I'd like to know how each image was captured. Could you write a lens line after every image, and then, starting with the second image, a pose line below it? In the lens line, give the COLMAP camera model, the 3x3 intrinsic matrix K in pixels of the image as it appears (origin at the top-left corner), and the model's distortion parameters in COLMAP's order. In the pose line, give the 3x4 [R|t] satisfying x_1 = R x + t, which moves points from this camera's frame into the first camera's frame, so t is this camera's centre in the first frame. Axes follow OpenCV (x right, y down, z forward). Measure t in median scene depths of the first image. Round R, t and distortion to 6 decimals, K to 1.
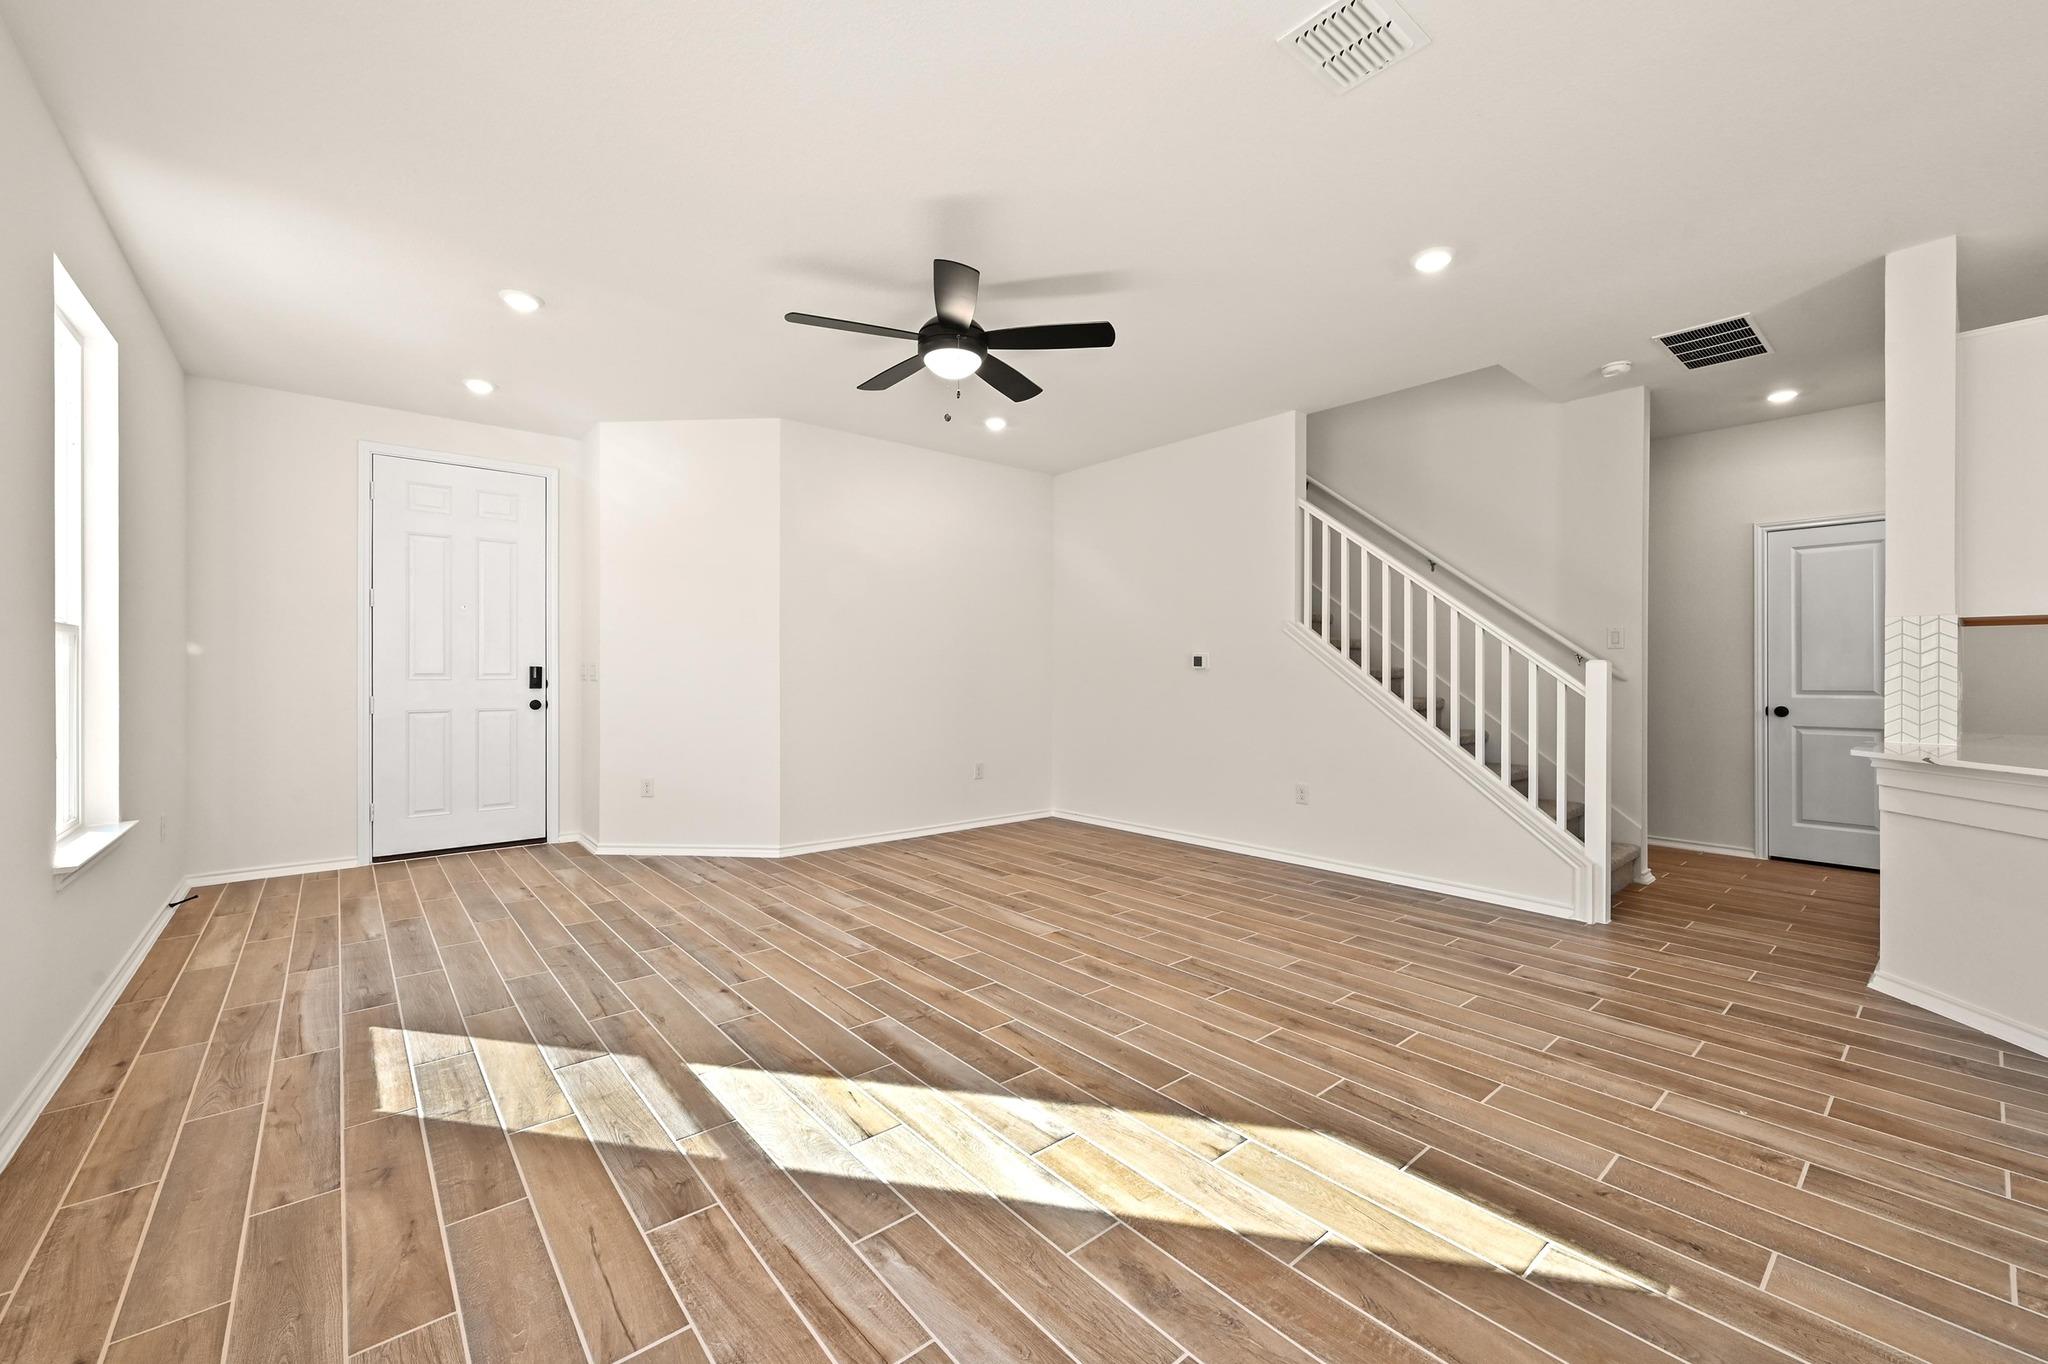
lens RADIAL K [[809.7, 0, 1025.9], [0, 809.7, 675.2], [0, 0, 1]] dist [0.000155, 0.000935]
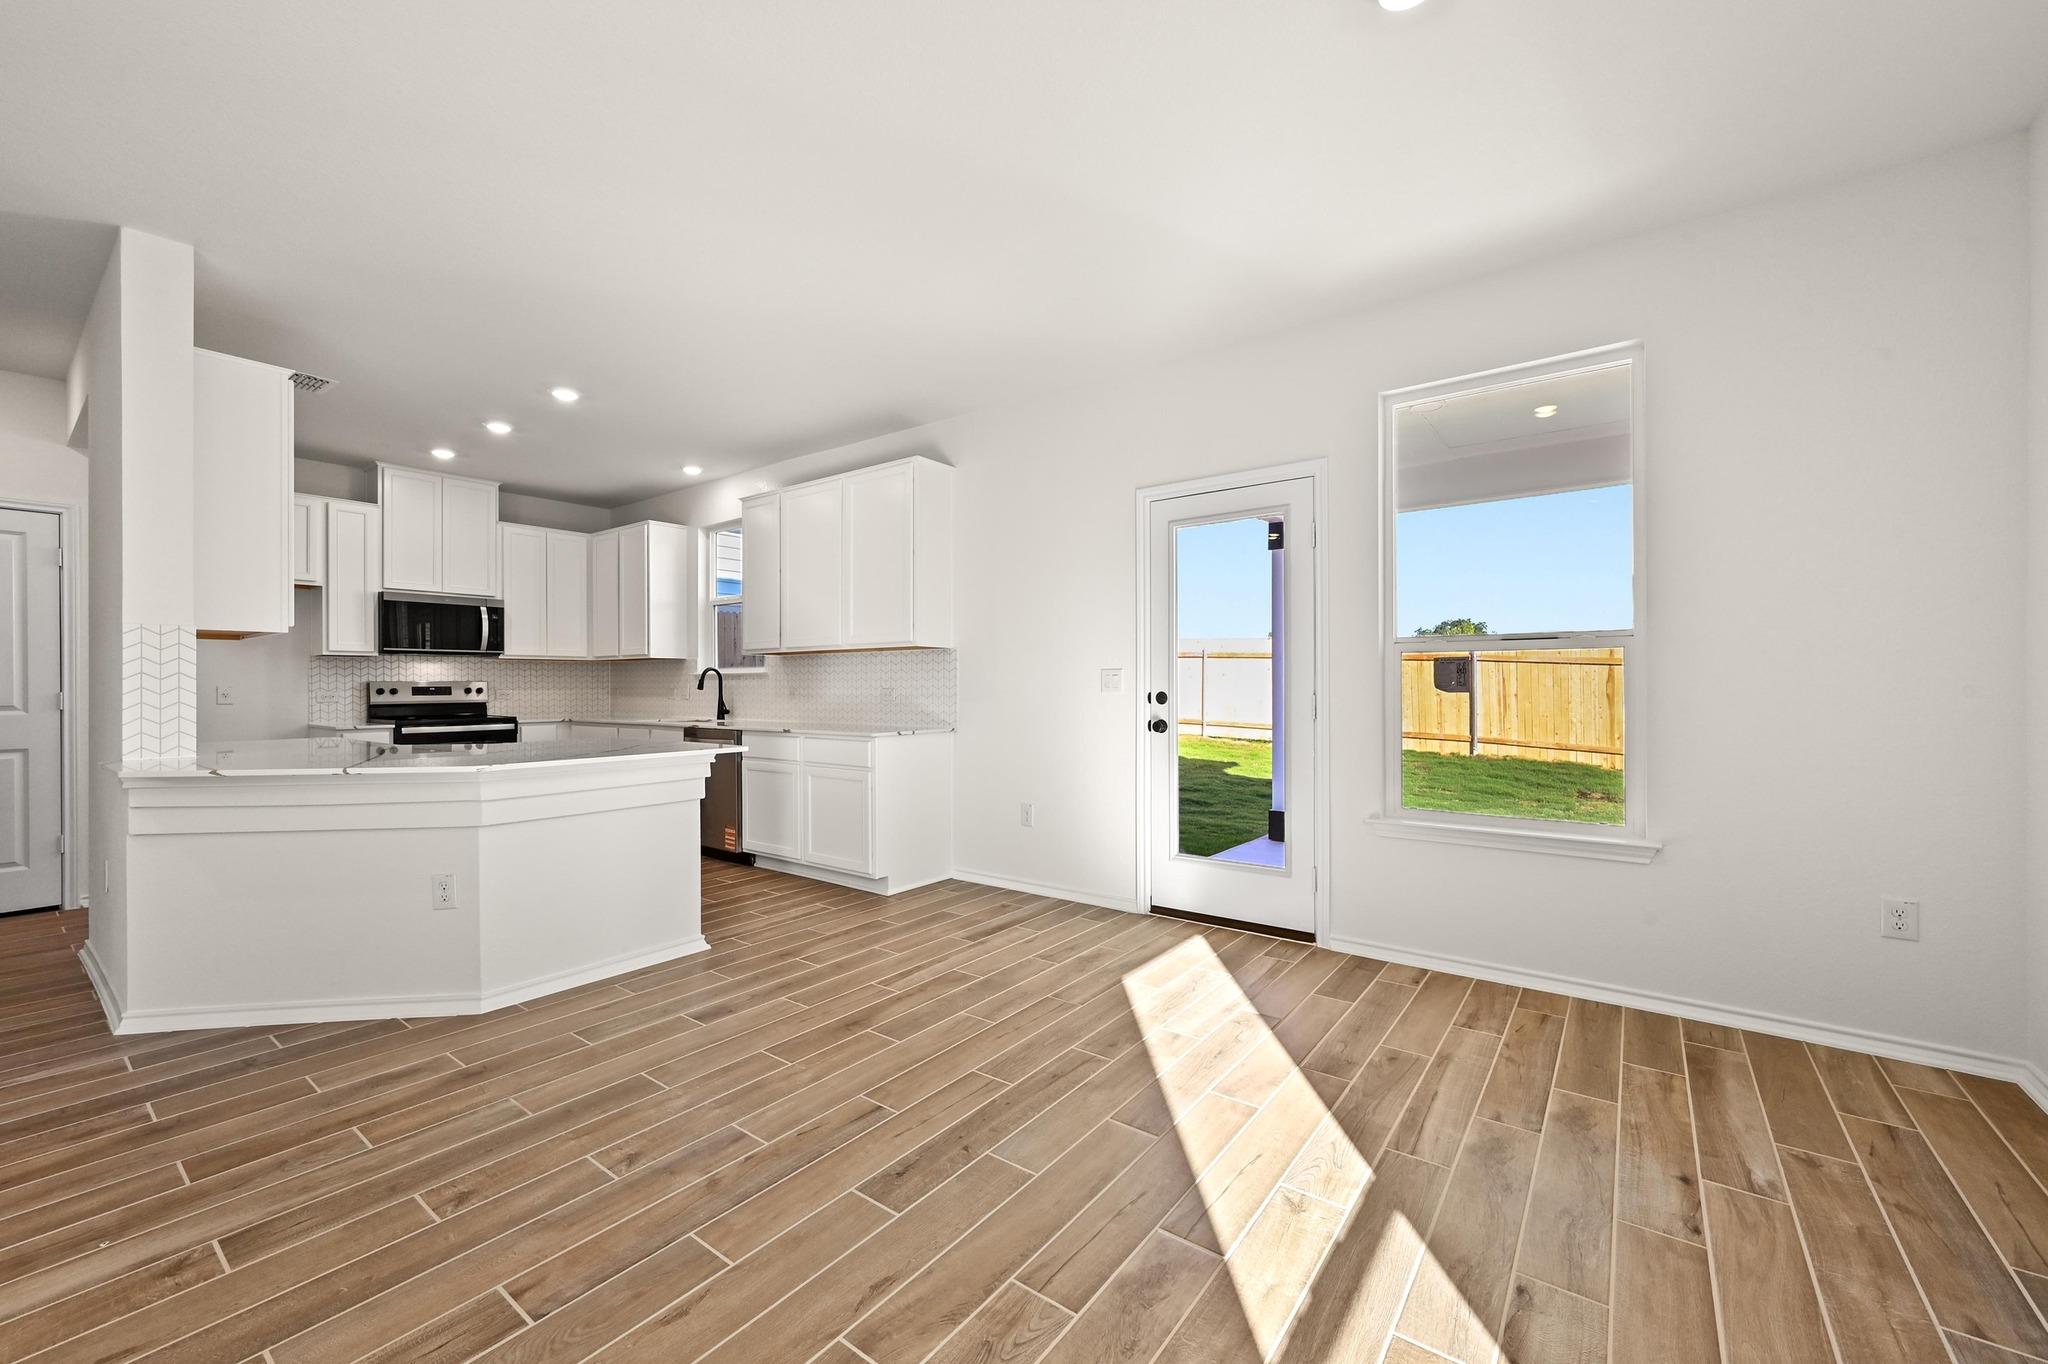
lens RADIAL K [[809.7, 0, 1026.3], [0, 809.7, 684.0], [0, 0, 1]] dist [0.000155, 0.000935]
pose [[-0.216883, 0.000947, 0.976197, -0.056648], [0.004600, 0.999989, 0.000052, 0.001650], [-0.976187, 0.004502, -0.216885, 0.223520]]
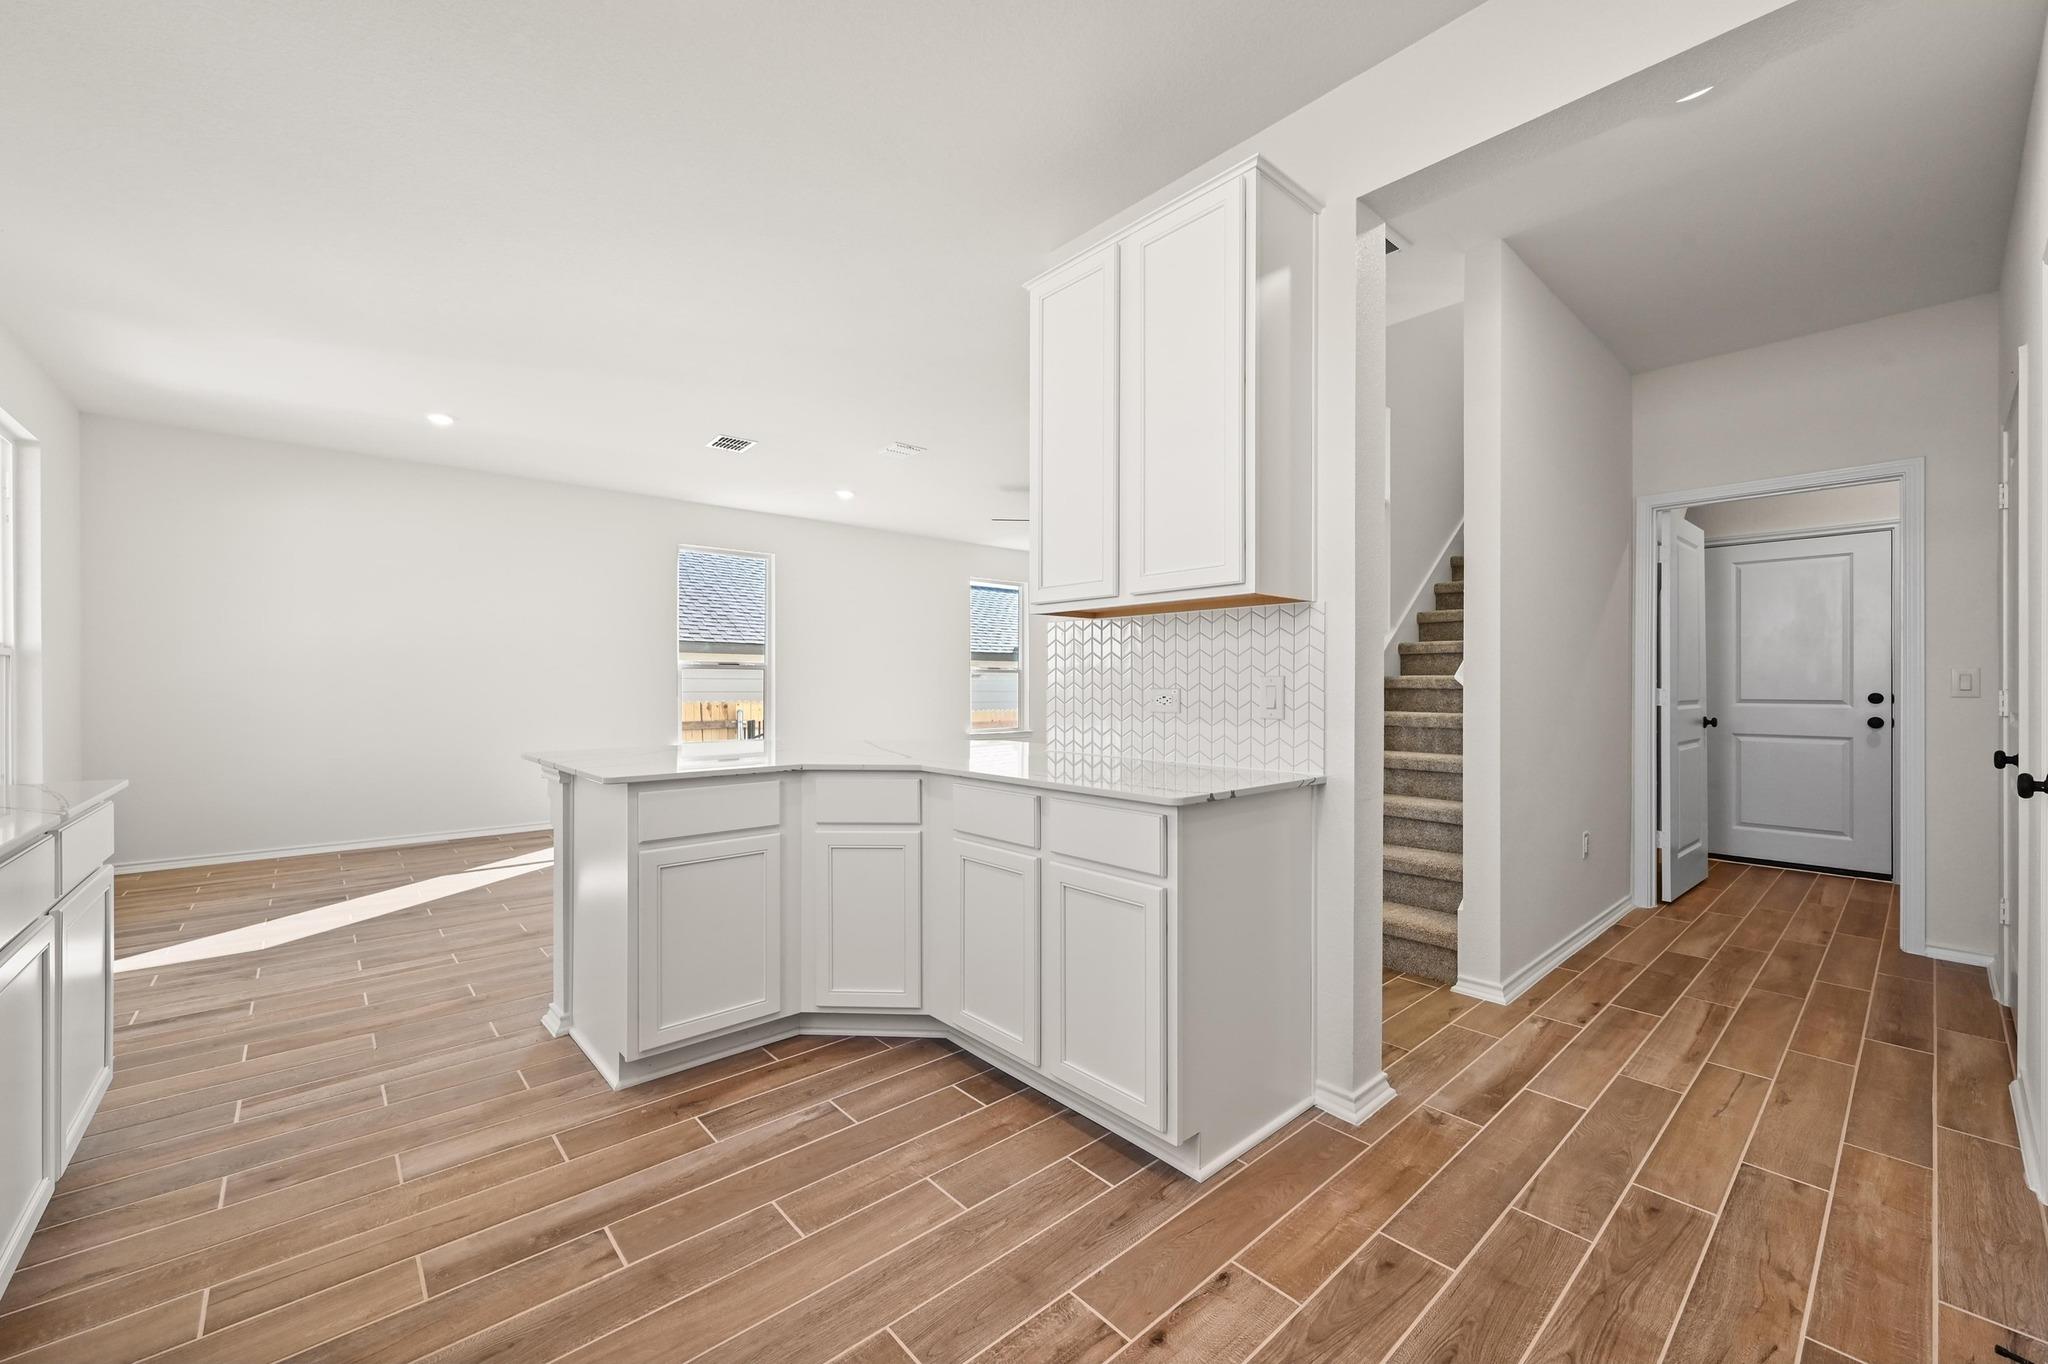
lens RADIAL K [[809.7, 0, 1014.3], [0, 809.7, 682.6], [0, 0, 1]] dist [0.000155, 0.000935]
pose [[0.008810, -0.008407, -0.999926, 2.262730], [-0.003007, 0.999960, -0.008434, 0.009244], [0.999957, 0.003081, 0.008784, 0.990425]]
